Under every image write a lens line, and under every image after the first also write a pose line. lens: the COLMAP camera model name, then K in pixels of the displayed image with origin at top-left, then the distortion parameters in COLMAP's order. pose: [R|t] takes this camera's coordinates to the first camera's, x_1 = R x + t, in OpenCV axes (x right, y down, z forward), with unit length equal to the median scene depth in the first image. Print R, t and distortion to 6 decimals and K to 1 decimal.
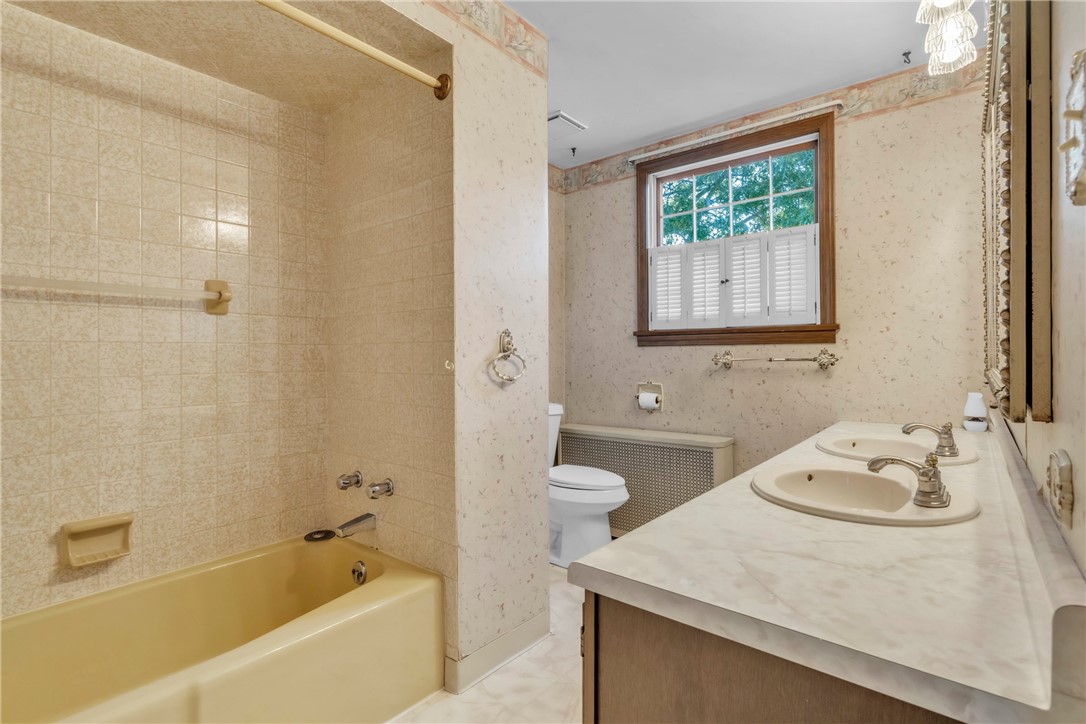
lens RADIAL K [[514.0, 0, 536.7], [0, 514.0, 358.1], [0, 0, 1]] dist [0.000545, 0.001069]
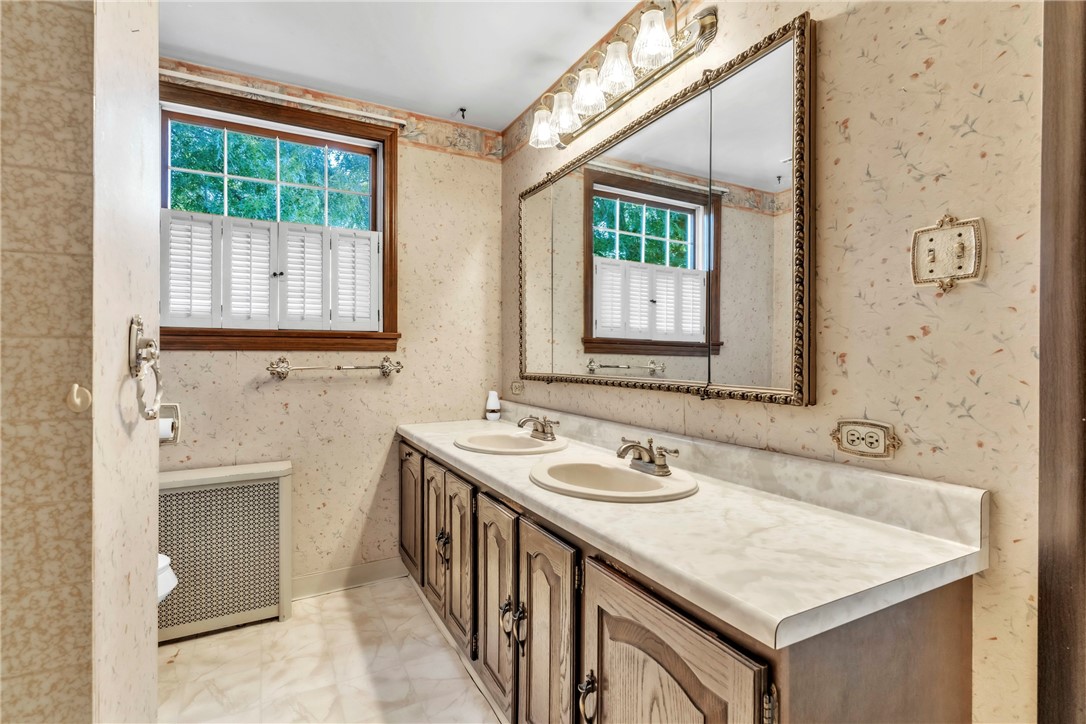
lens RADIAL K [[514.0, 0, 537.6], [0, 514.0, 359.6], [0, 0, 1]] dist [0.000545, 0.001069]
pose [[0.388191, 0.000845, 0.921579, -0.271827], [0.005640, 0.999979, -0.003292, -0.007103], [-0.921562, 0.006476, 0.388177, 0.335025]]
